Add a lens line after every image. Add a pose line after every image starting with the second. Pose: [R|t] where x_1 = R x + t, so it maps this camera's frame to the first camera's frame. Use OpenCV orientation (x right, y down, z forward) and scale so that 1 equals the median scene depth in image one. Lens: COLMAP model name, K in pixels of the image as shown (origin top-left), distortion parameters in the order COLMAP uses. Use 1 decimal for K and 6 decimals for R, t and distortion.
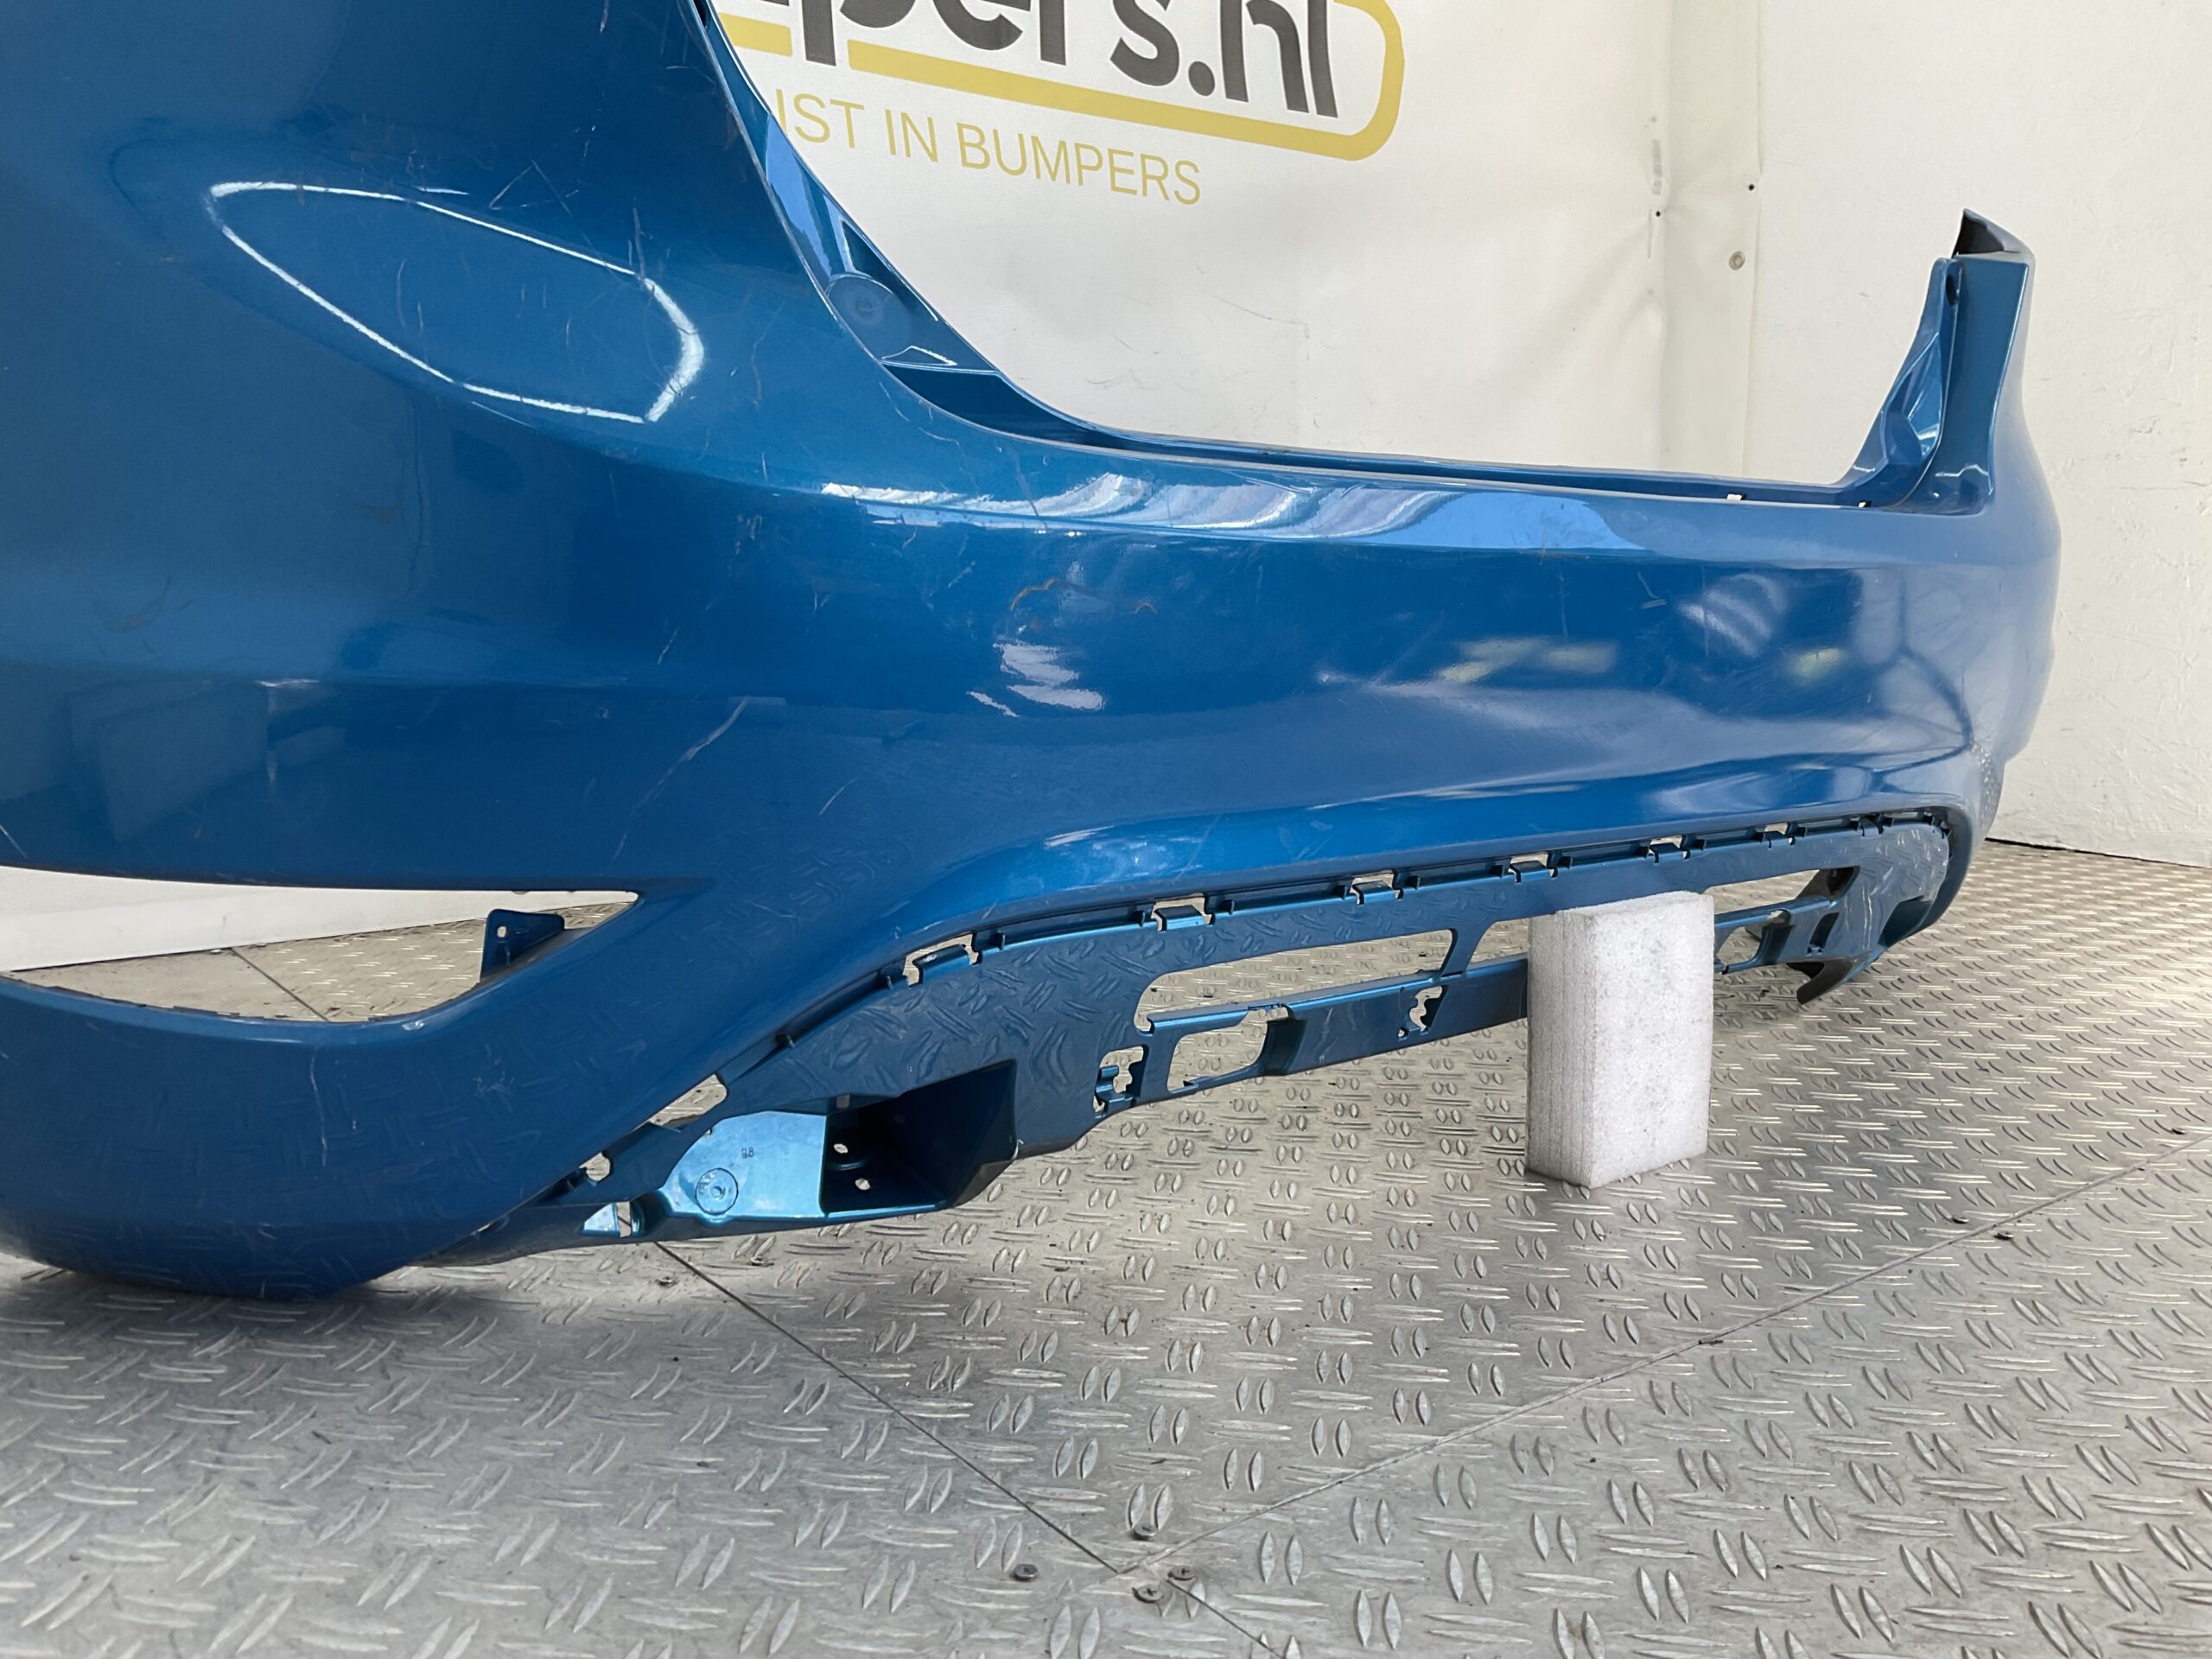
lens RADIAL K [[1820.6, 0, 1106.0], [0, 1820.6, 829.5], [0, 0, 1]] dist [0.152370, -0.323170]
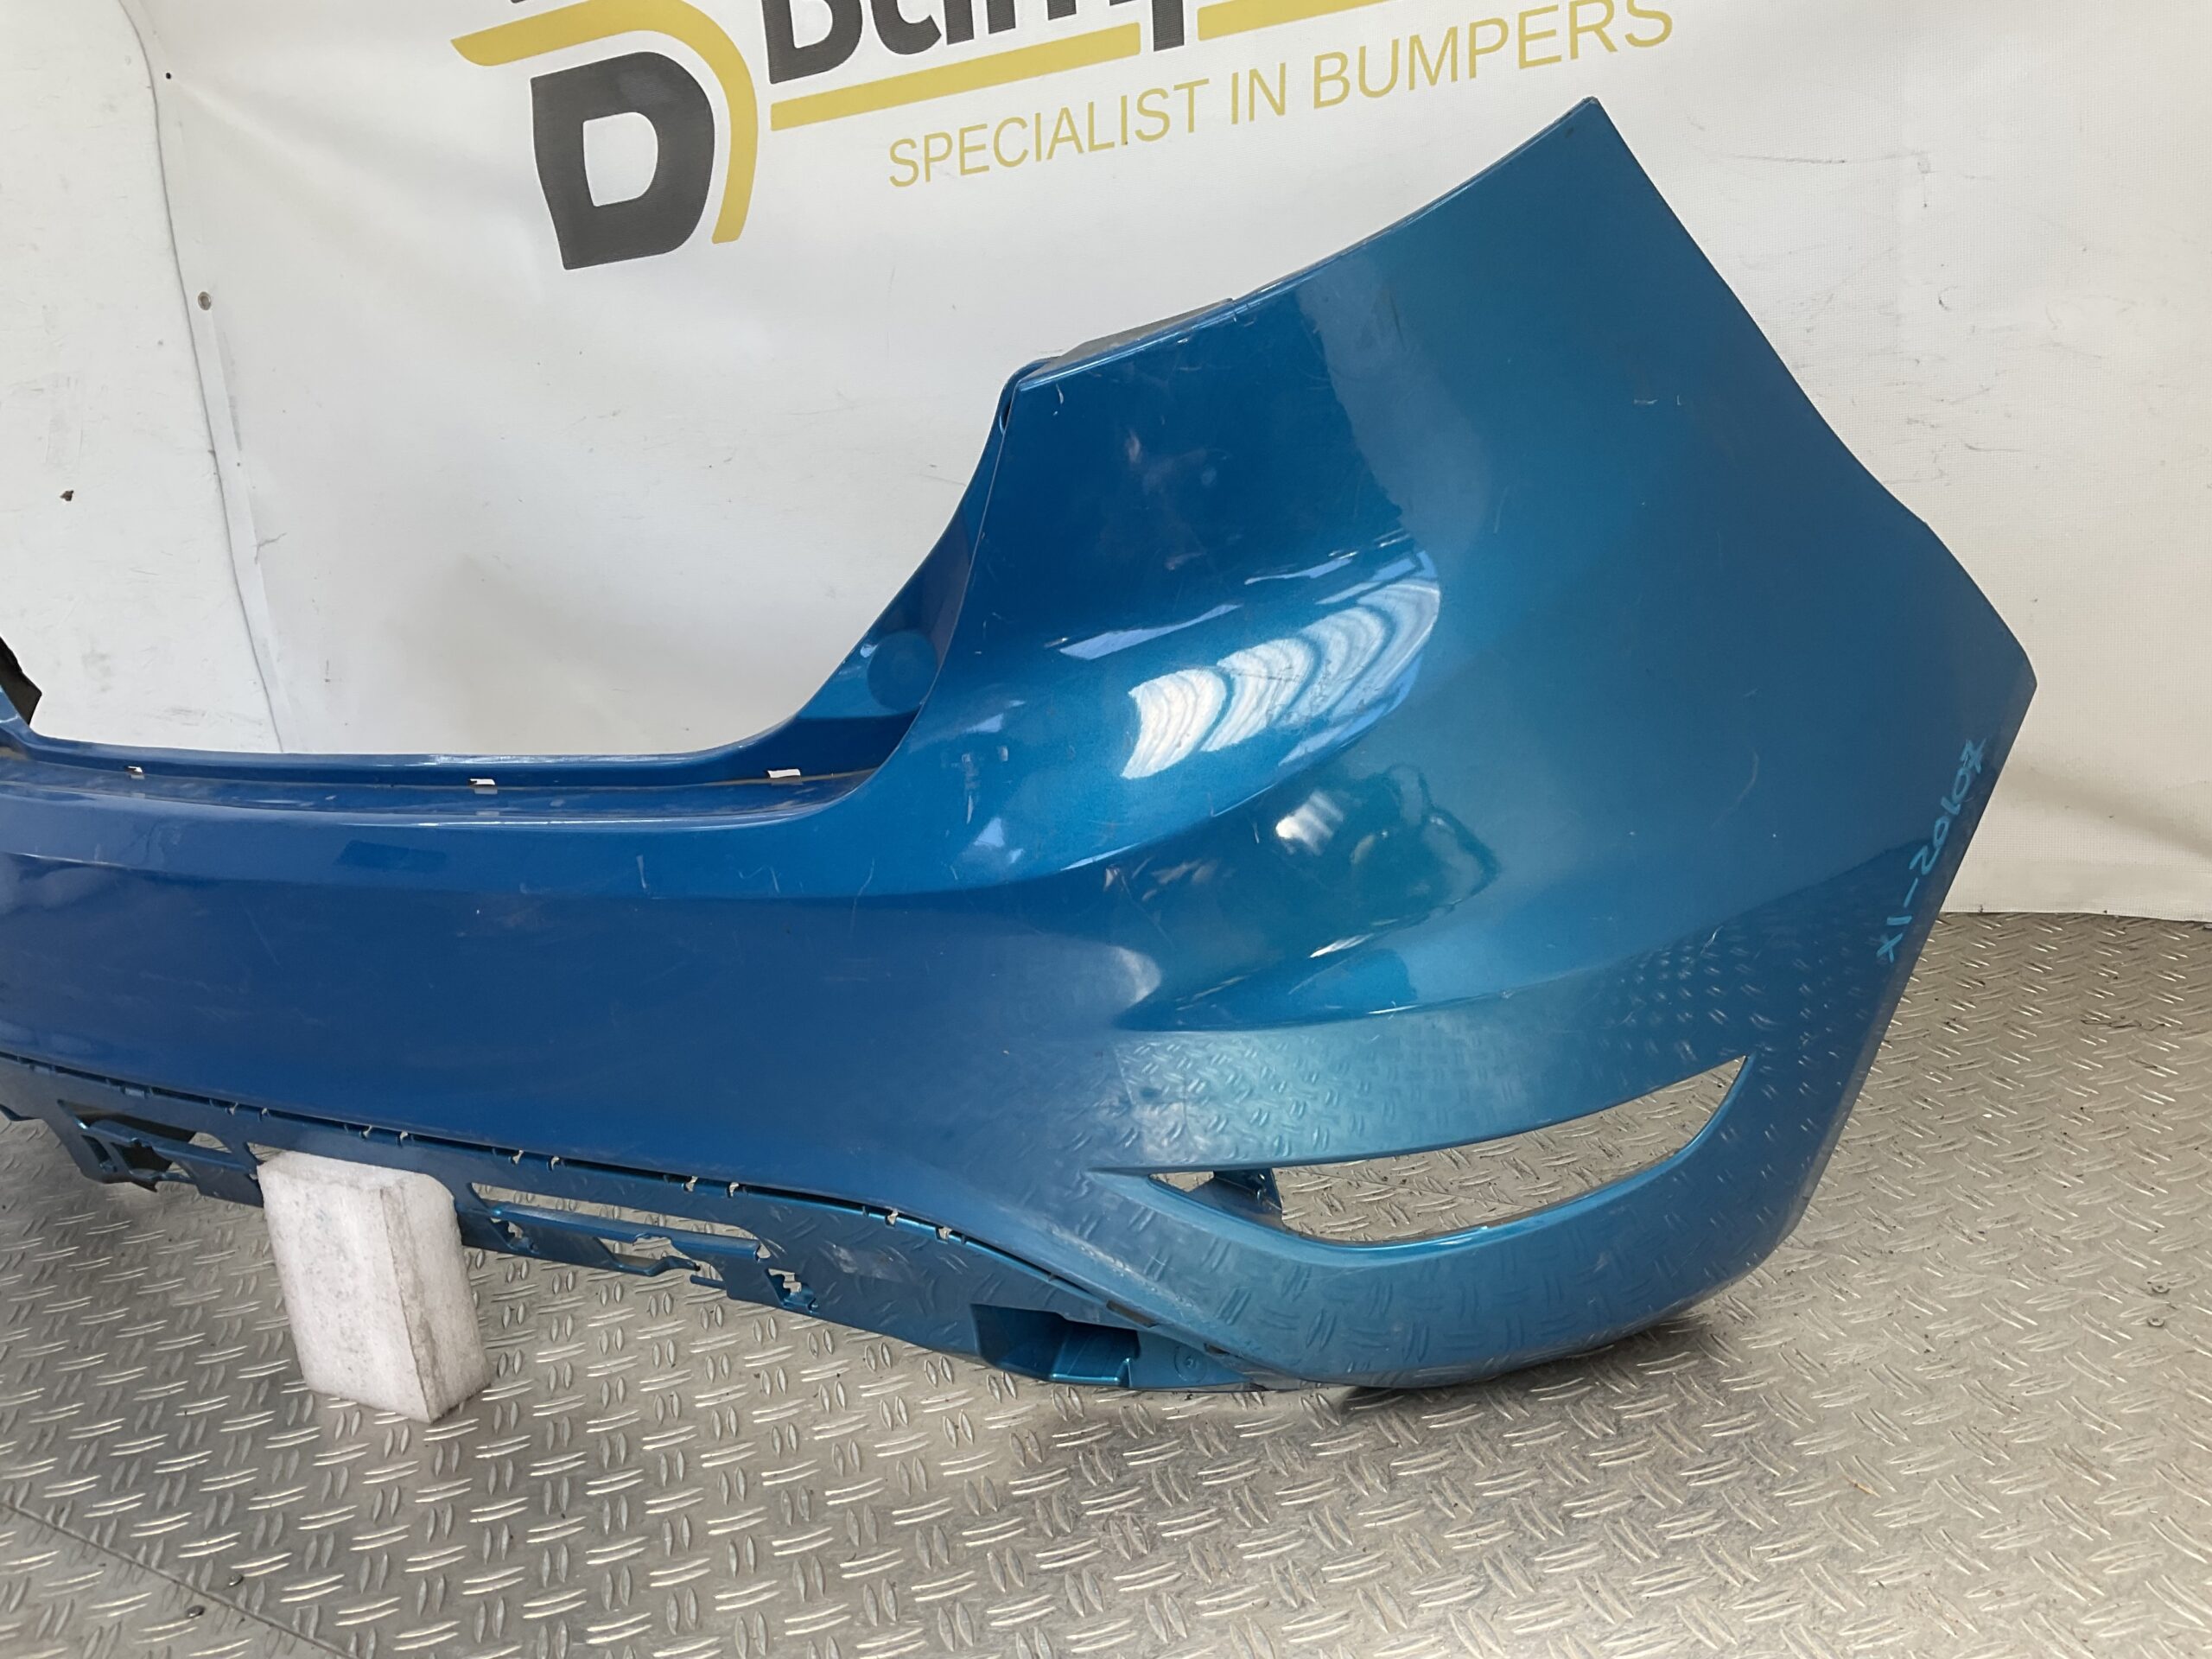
lens RADIAL K [[1820.6, 0, 1106.0], [0, 1820.6, 829.5], [0, 0, 1]] dist [0.152370, -0.323170]
pose [[0.360850, 0.192727, -0.912493, 0.760233], [-0.008922, 0.979084, 0.203263, -0.204274], [0.932581, -0.065206, 0.355022, 0.580760]]
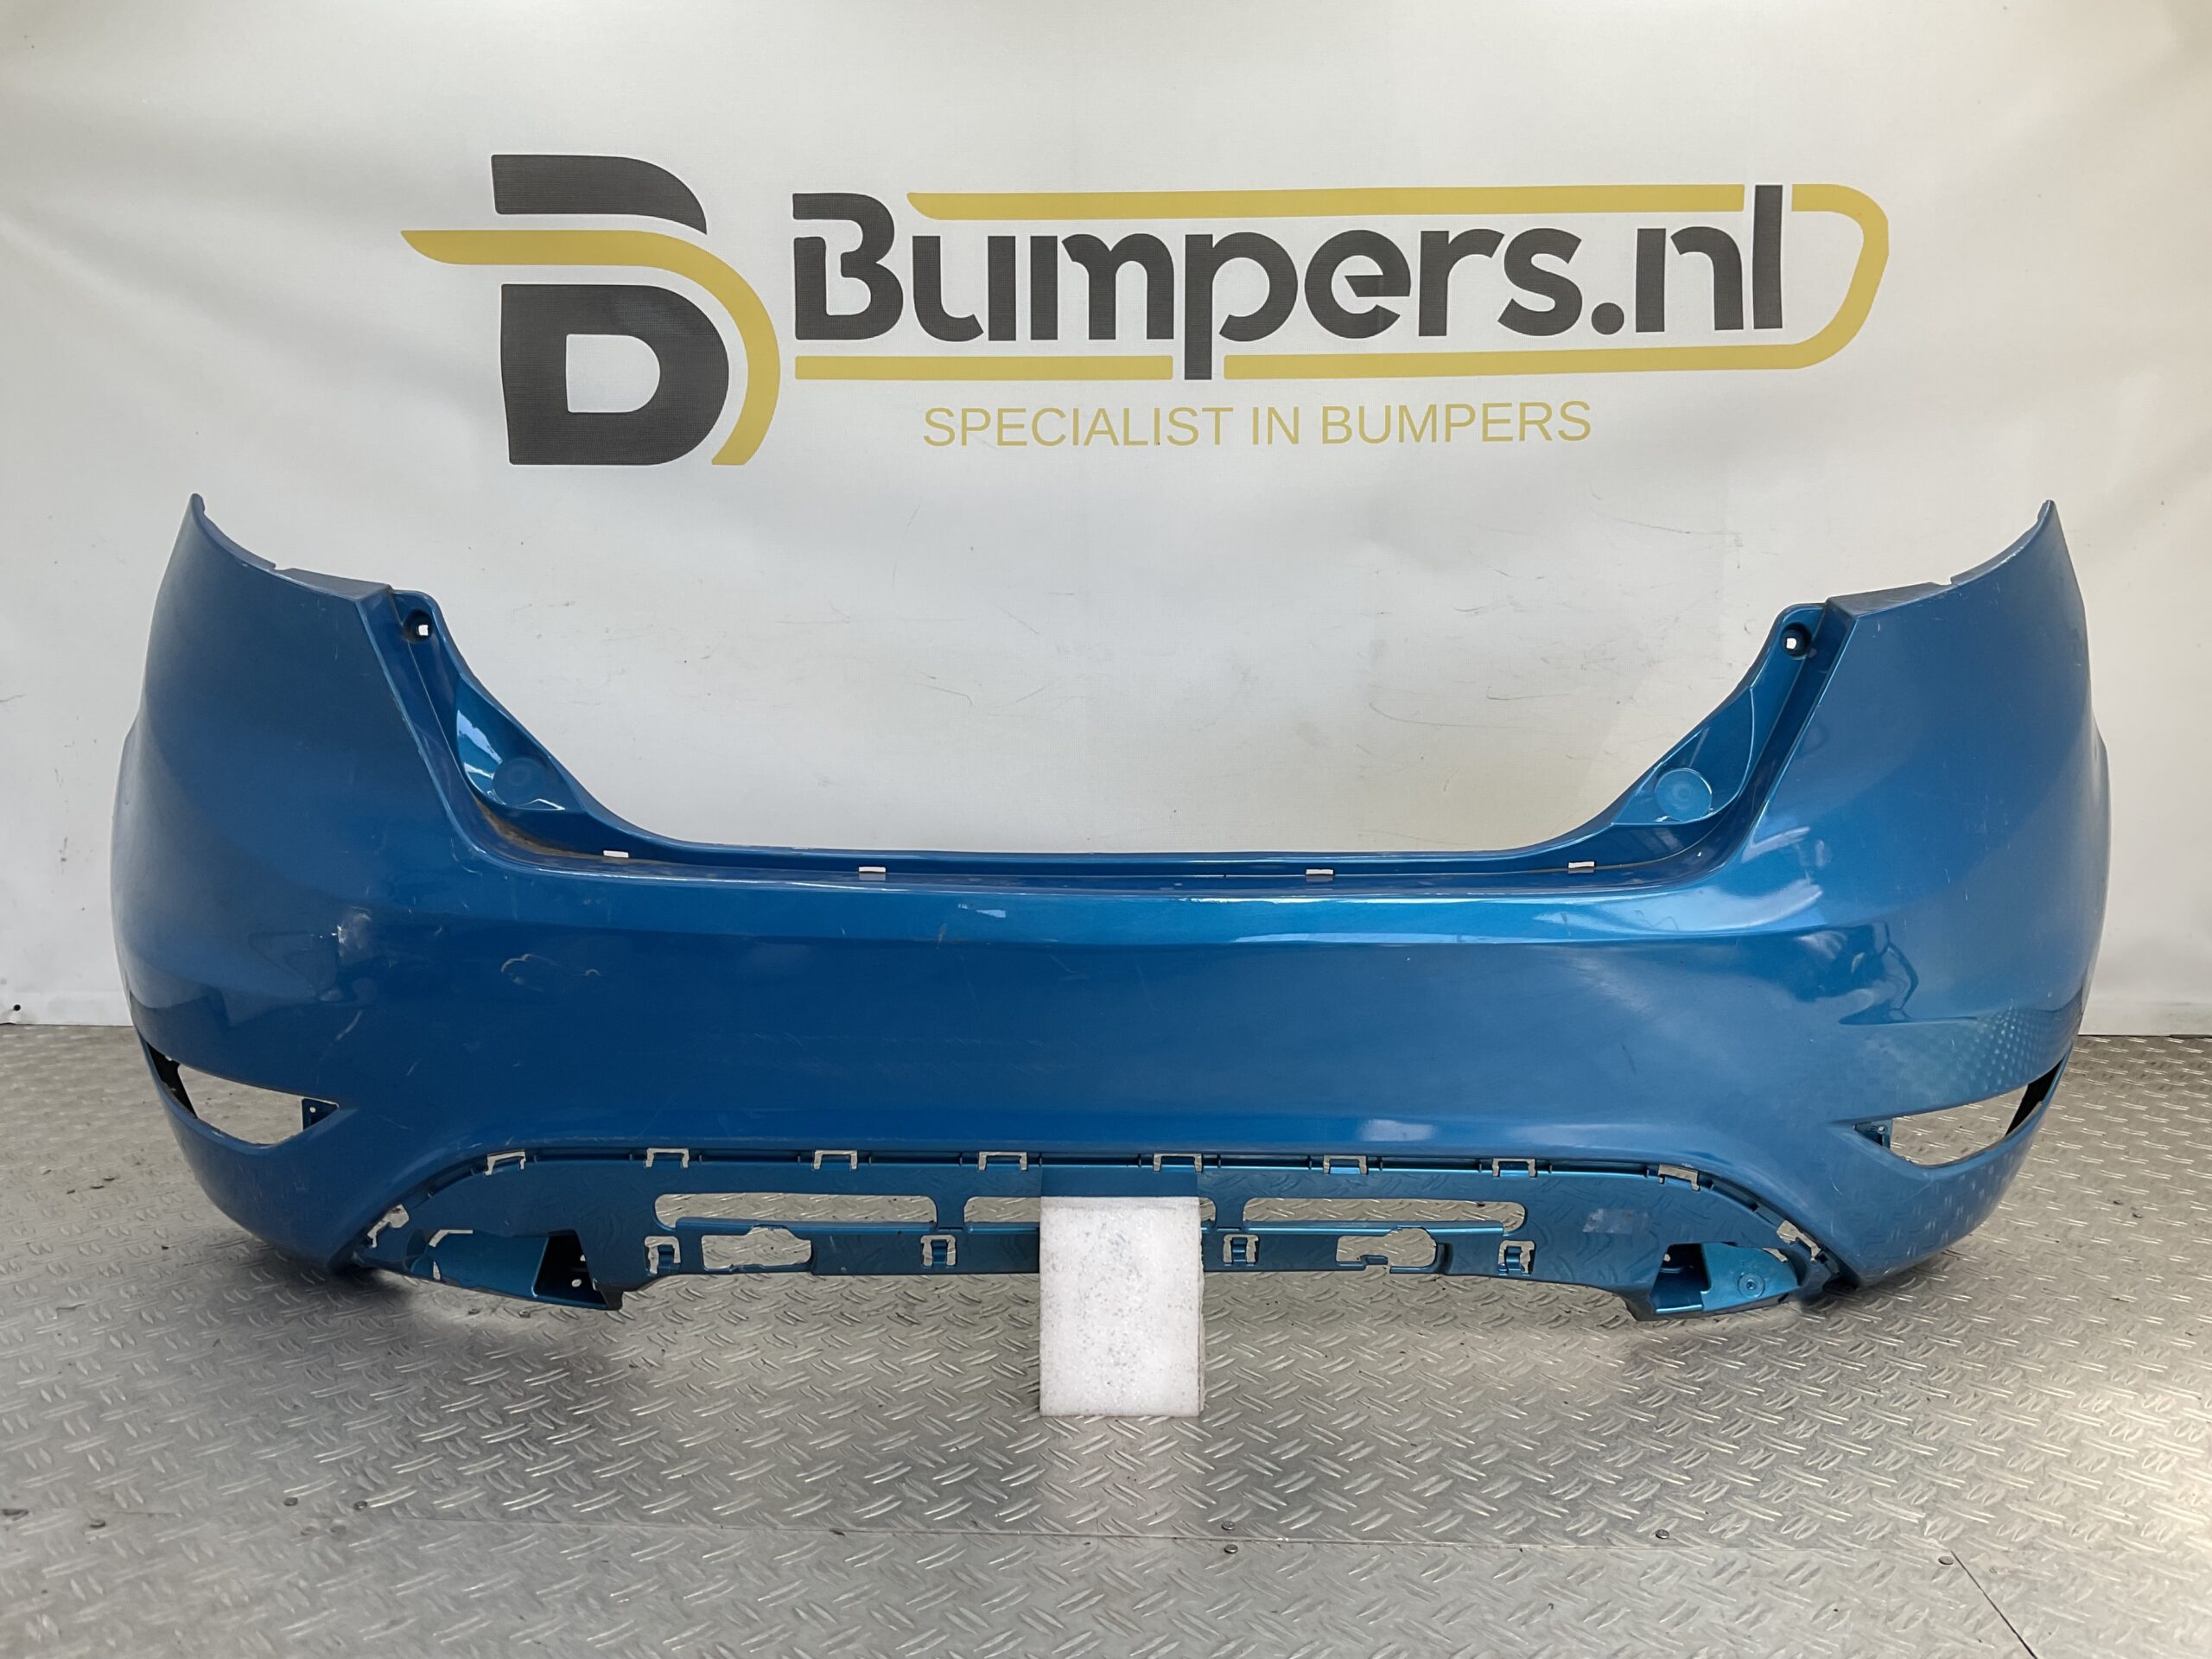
lens RADIAL K [[1820.6, 0, 1106.0], [0, 1820.6, 829.5], [0, 0, 1]] dist [0.152370, -0.323170]
pose [[0.774405, 0.080008, -0.627611, 0.577449], [-0.079755, 0.996404, 0.028612, -0.137005], [0.627643, 0.027898, 0.778001, 0.006755]]
